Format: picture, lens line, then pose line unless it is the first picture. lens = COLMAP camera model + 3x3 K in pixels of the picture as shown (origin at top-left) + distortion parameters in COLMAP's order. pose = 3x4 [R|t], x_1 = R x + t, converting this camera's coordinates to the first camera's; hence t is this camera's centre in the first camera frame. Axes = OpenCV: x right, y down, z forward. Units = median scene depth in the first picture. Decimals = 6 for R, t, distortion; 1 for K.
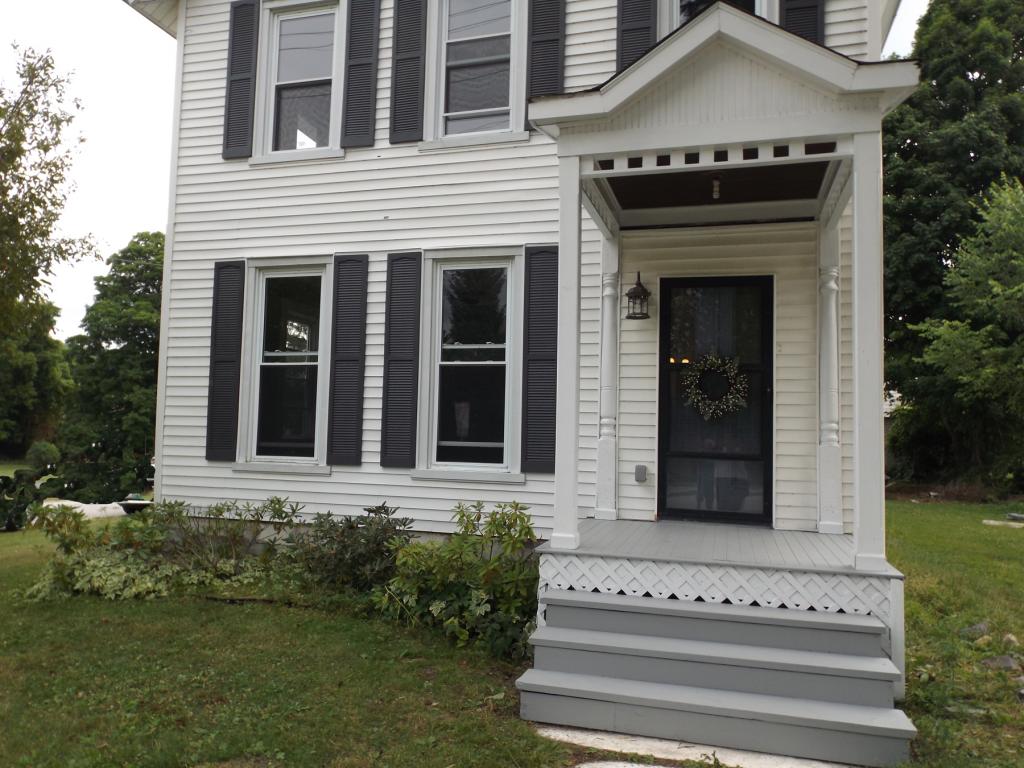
lens RADIAL K [[740.0, 0, 511.8], [0, 740.0, 385.0], [0, 0, 1]] dist [0.013748, -0.019275]
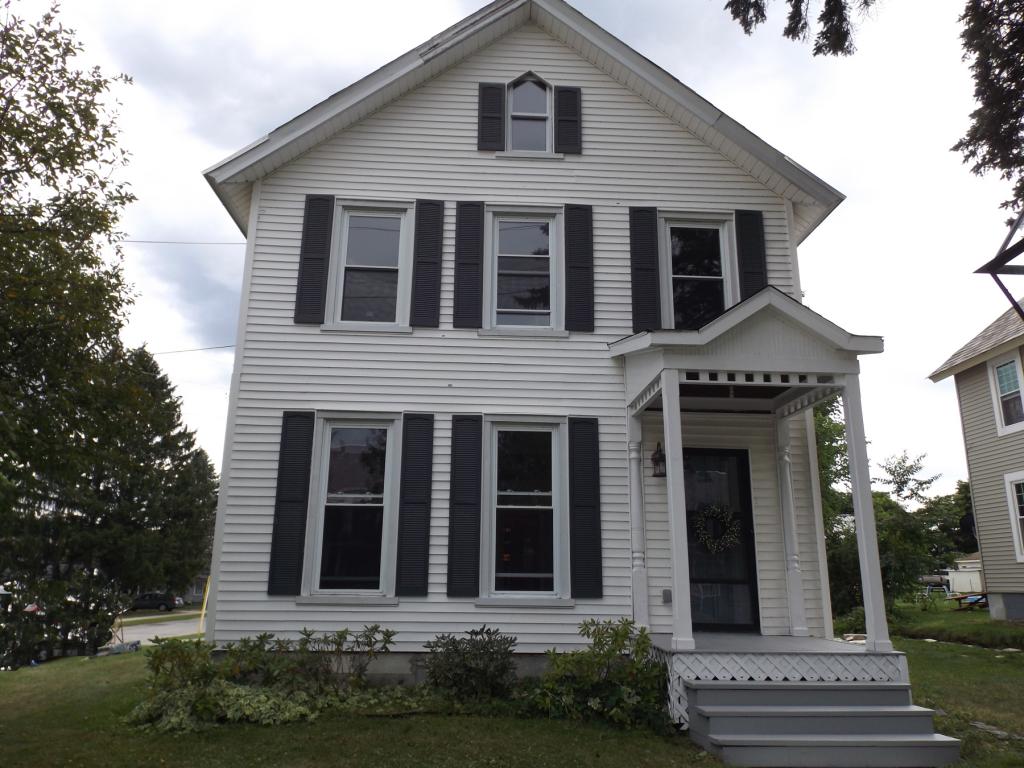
lens RADIAL K [[740.0, 0, 513.7], [0, 740.0, 379.2], [0, 0, 1]] dist [0.013748, -0.019275]
pose [[0.944169, 0.072336, 0.321424, -0.476017], [-0.010323, 0.981616, -0.190587, -0.003864], [-0.329301, 0.176628, 0.927558, -0.175150]]
